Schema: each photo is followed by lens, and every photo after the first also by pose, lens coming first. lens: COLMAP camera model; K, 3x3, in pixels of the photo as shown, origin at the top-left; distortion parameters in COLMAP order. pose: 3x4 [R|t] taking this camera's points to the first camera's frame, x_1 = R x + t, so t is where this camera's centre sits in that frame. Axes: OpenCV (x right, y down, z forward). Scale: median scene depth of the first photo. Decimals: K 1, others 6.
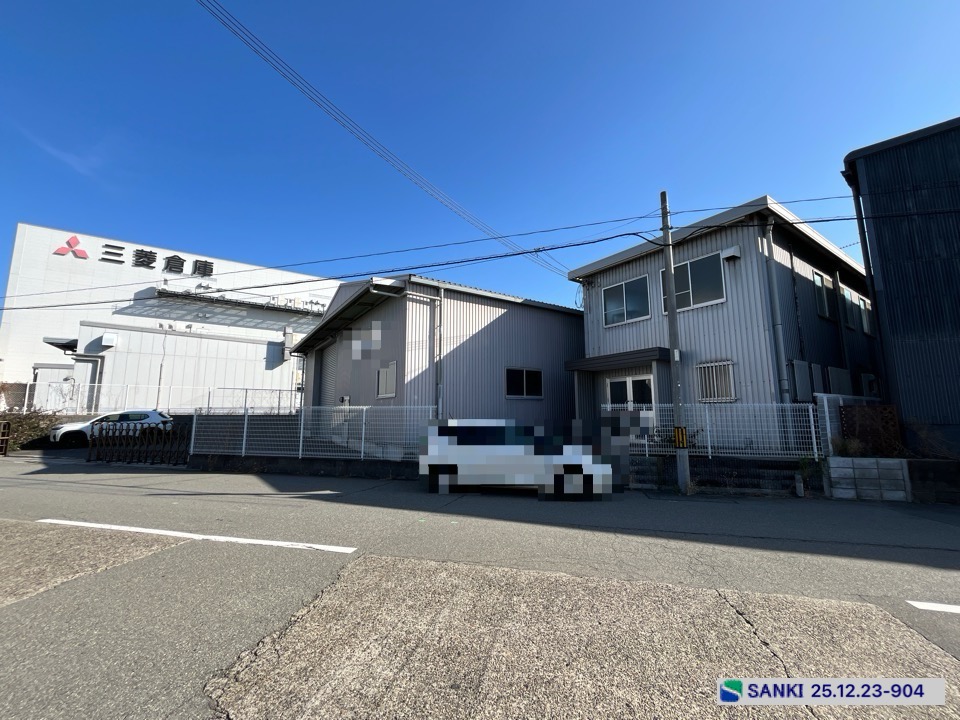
lens RADIAL K [[389.1, 0, 477.0], [0, 389.1, 360.7], [0, 0, 1]] dist [-0.002513, -0.000260]
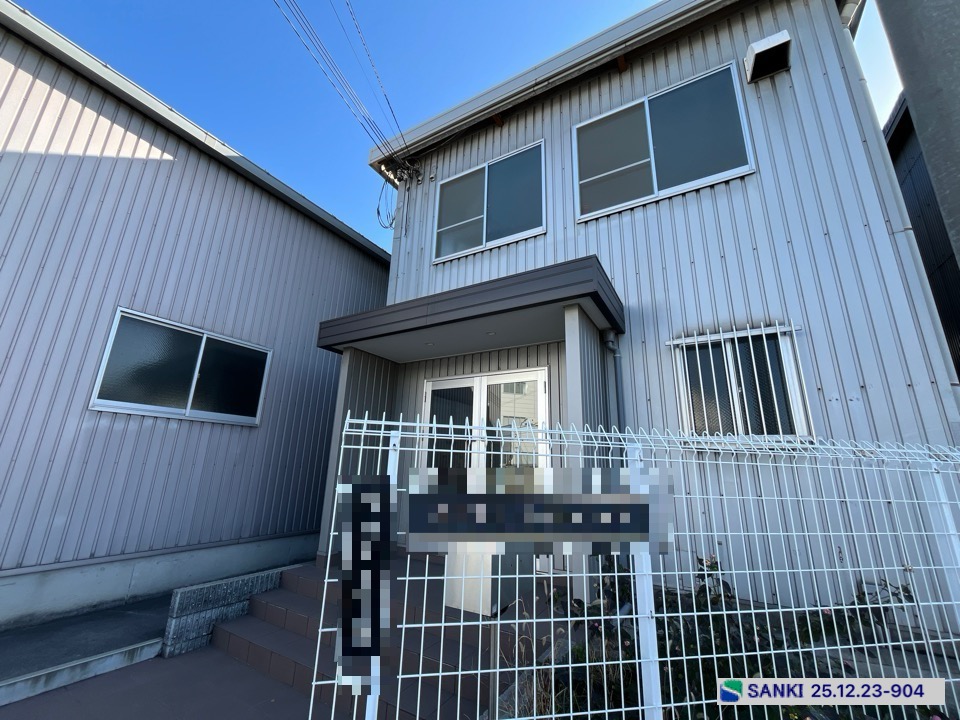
lens RADIAL K [[389.1, 0, 477.0], [0, 389.1, 360.7], [0, 0, 1]] dist [-0.002513, -0.000260]
pose [[0.902440, 0.142811, 0.406457, 0.227208], [-0.091074, 0.985376, -0.144010, 0.081591], [-0.421079, 0.092943, 0.902250, 0.647381]]
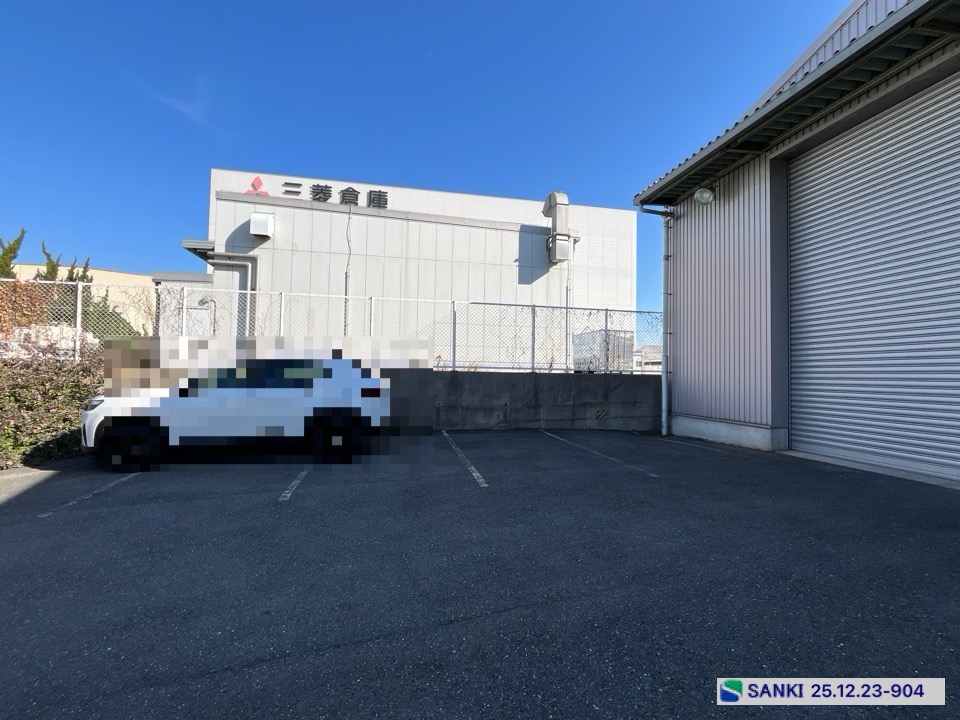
lens RADIAL K [[437.7, 0, 477.1], [0, 437.7, 361.1], [0, 0, 1]] dist [-0.002977, -0.000209]
pose [[0.925902, 0.004678, -0.377735, -0.901699], [0.032815, 0.995148, 0.092760, 0.159105], [0.376336, -0.098282, 0.921256, 1.083687]]
